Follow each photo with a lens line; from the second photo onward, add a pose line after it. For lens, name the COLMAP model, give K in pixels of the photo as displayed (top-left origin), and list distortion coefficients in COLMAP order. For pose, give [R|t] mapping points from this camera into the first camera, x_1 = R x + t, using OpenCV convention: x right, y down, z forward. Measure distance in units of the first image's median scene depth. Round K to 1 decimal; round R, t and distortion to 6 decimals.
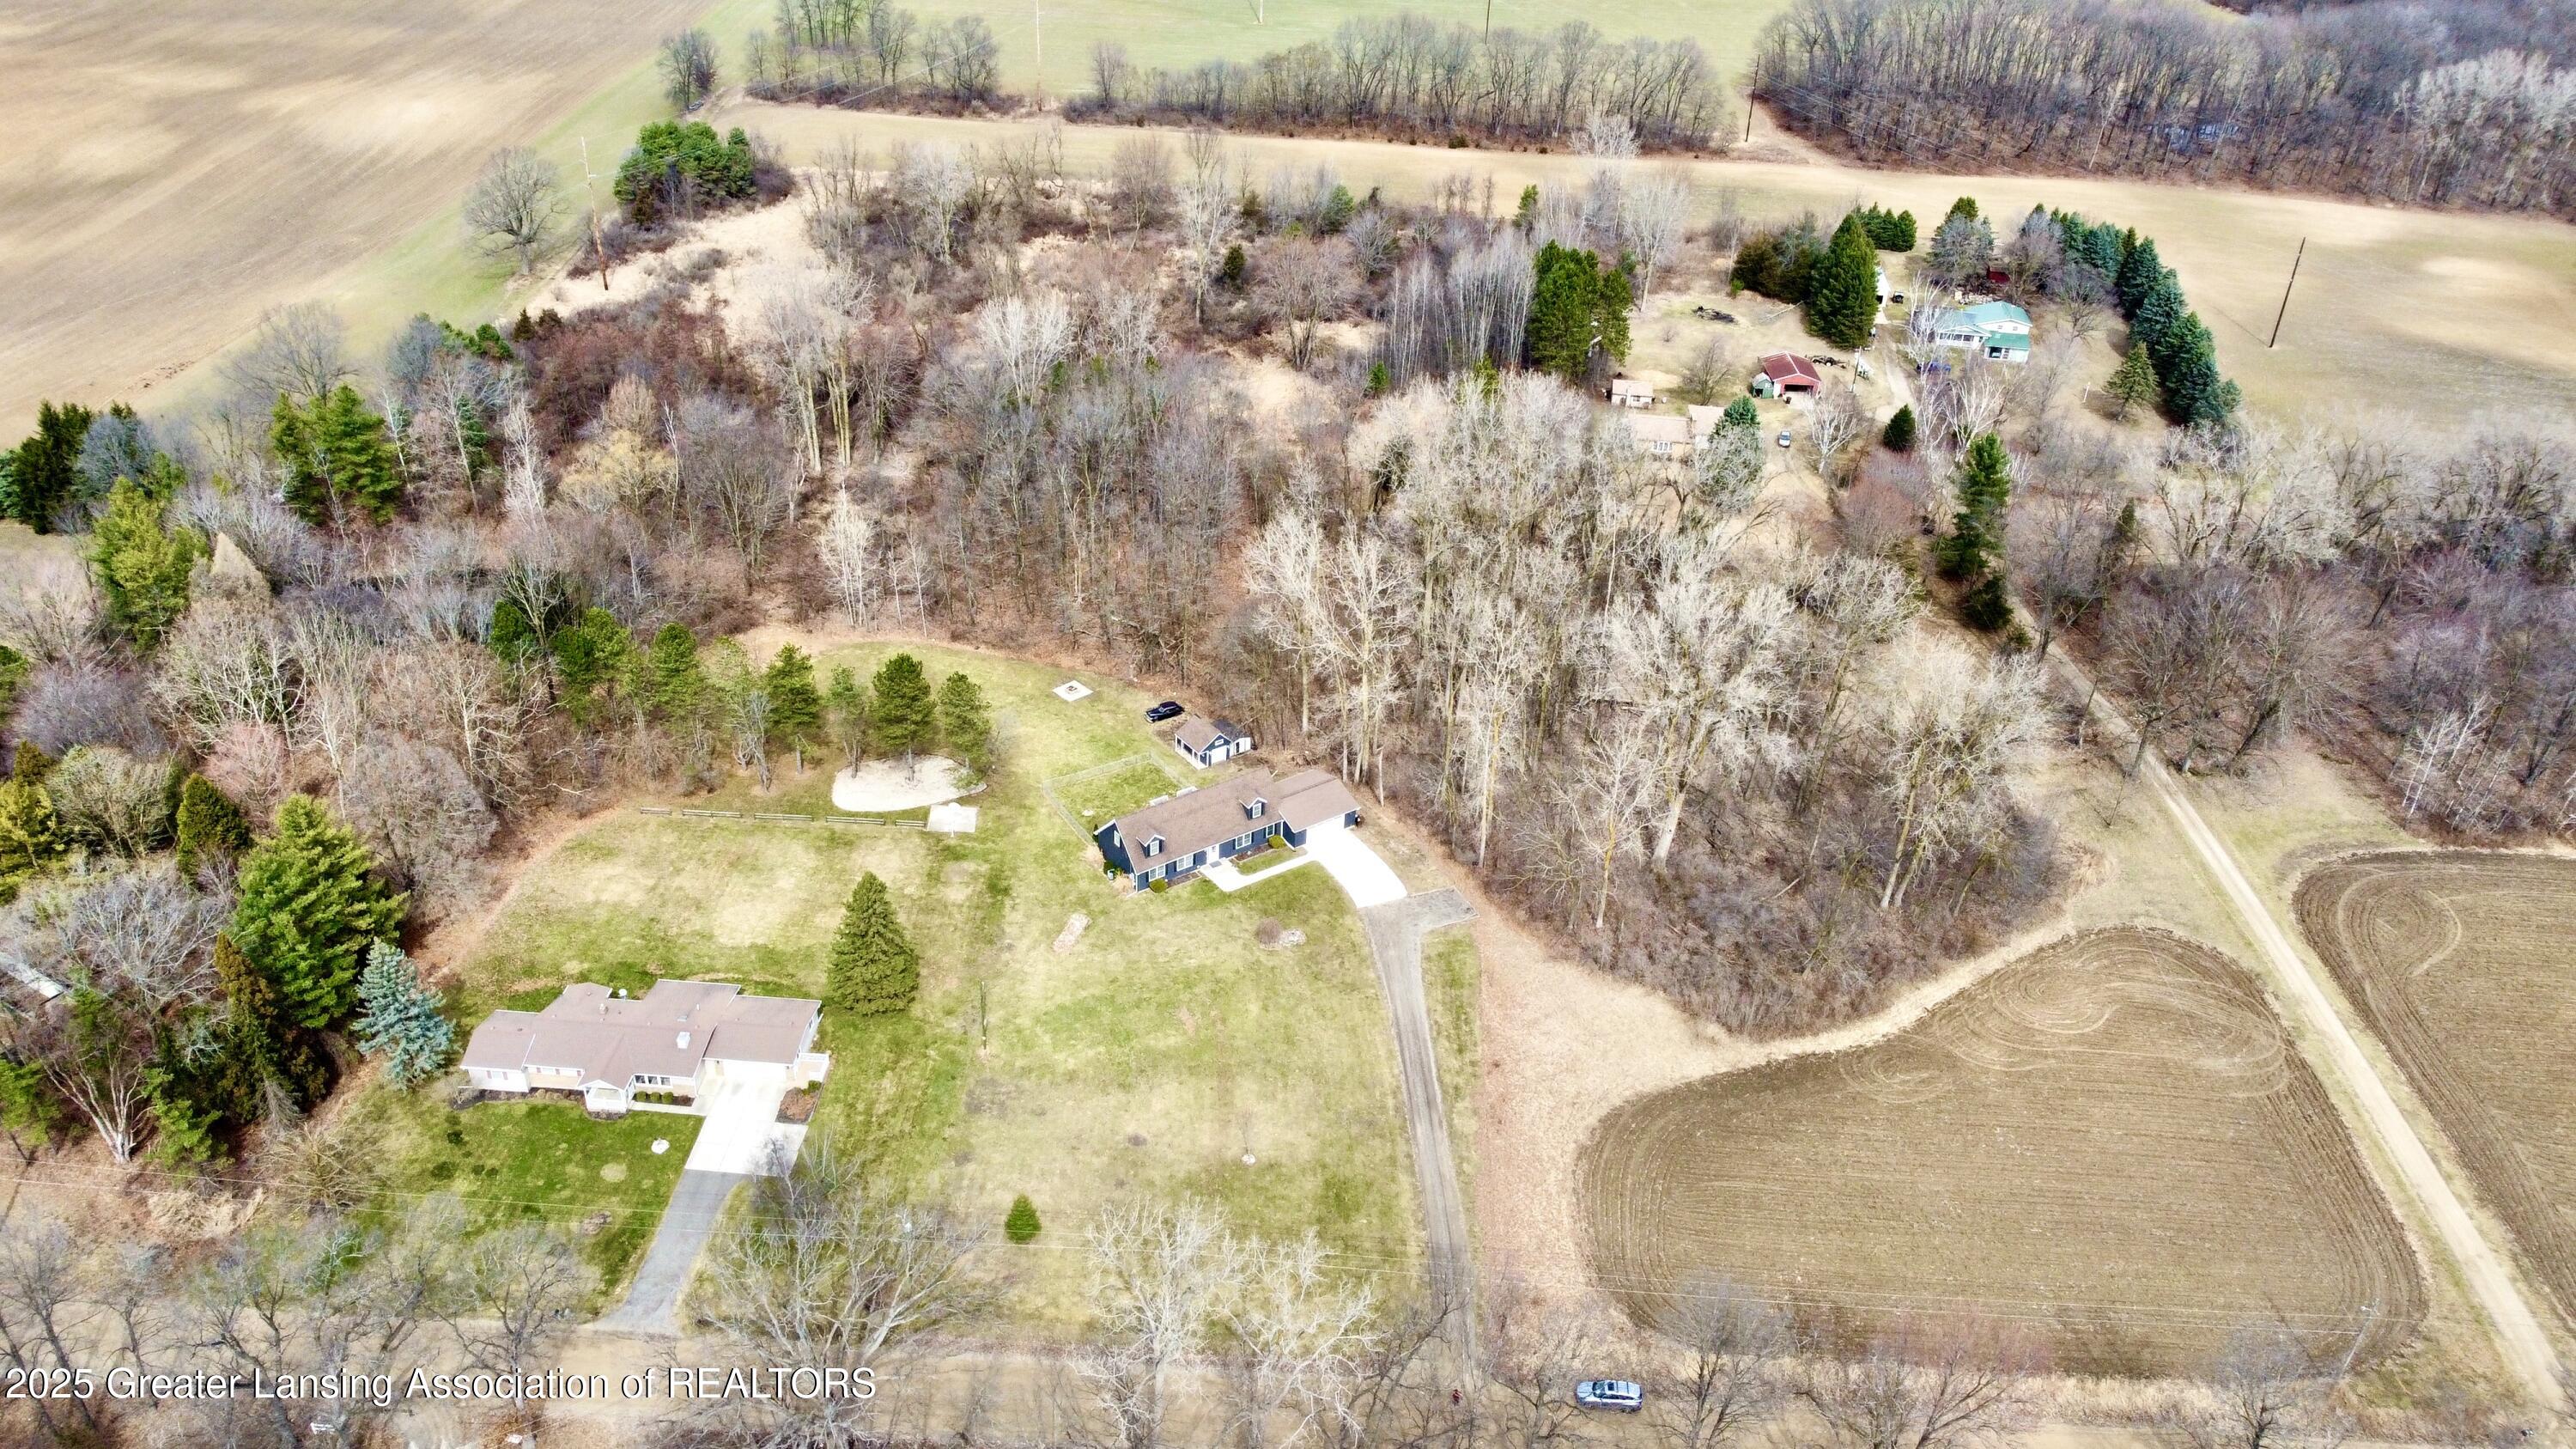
lens RADIAL K [[1938.9, 0, 1285.7], [0, 1938.9, 729.8], [0, 0, 1]] dist [0.005949, -0.015070]
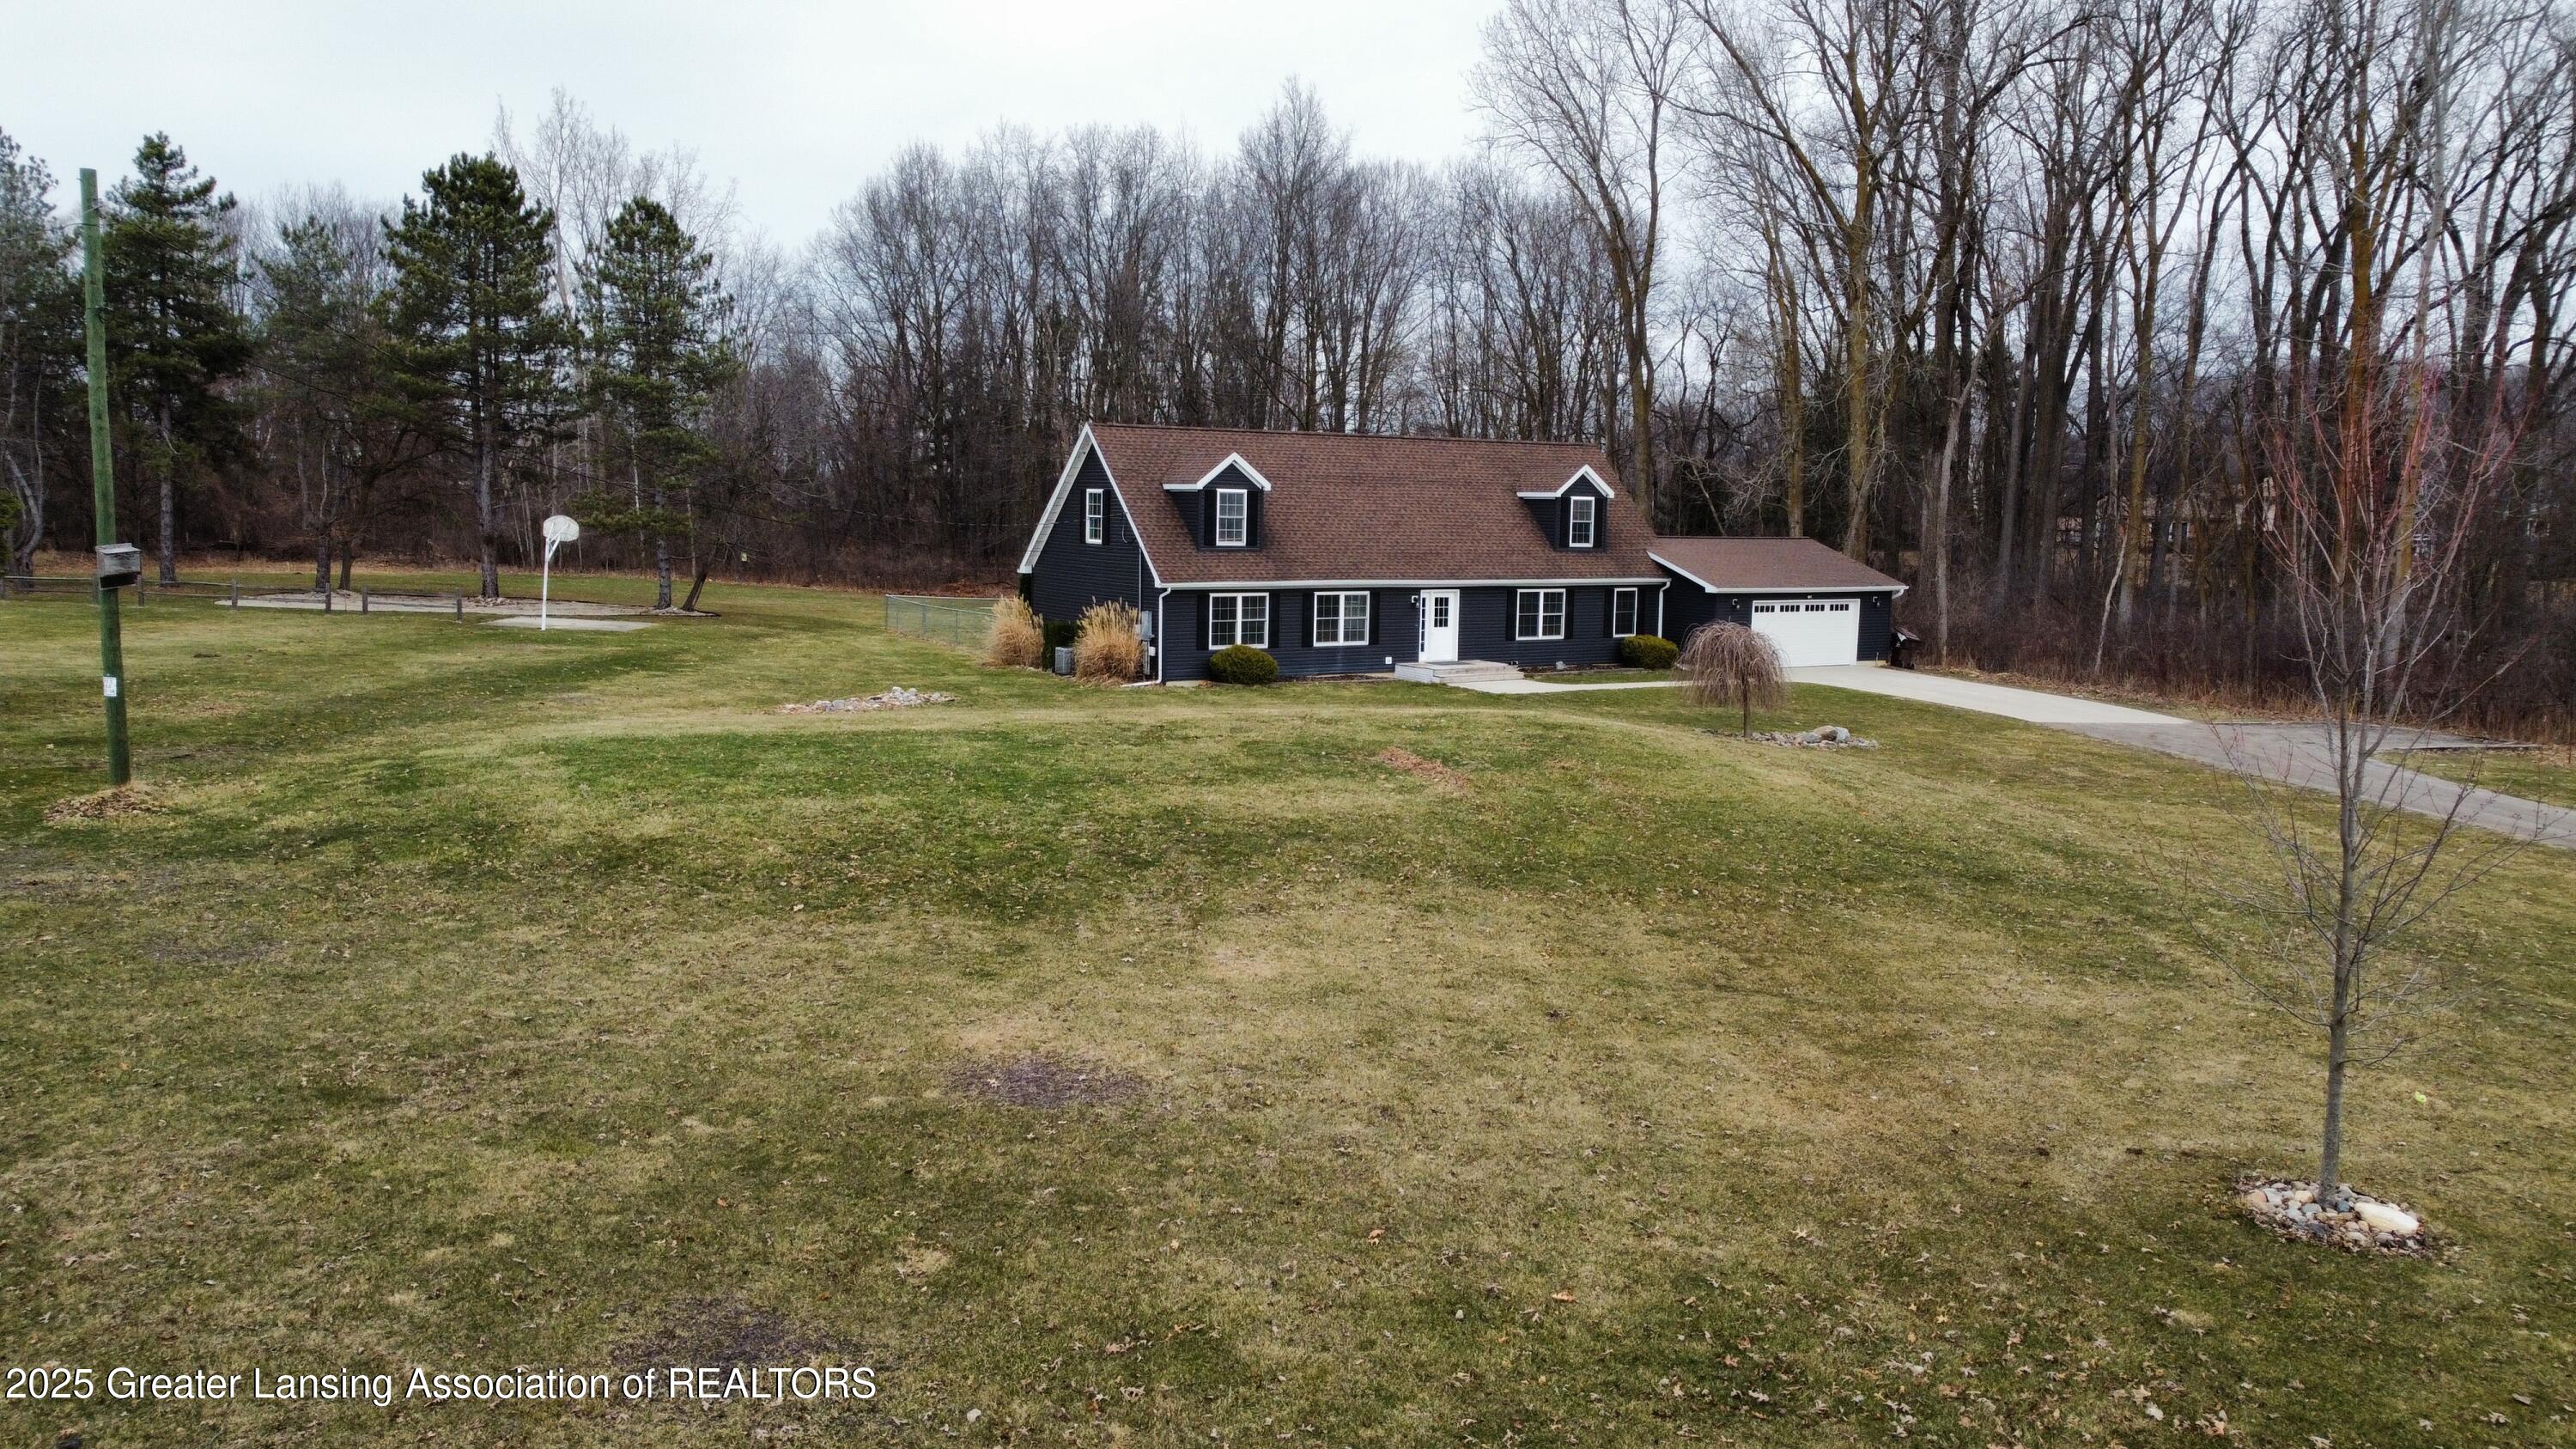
lens RADIAL K [[1938.9, 0, 1285.7], [0, 1938.9, 729.8], [0, 0, 1]] dist [0.005949, -0.015070]
pose [[0.999499, -0.013715, -0.028533, -0.057588], [-0.000005, 0.901212, -0.433378, 0.220149], [0.031658, 0.433161, 0.900760, 0.840529]]
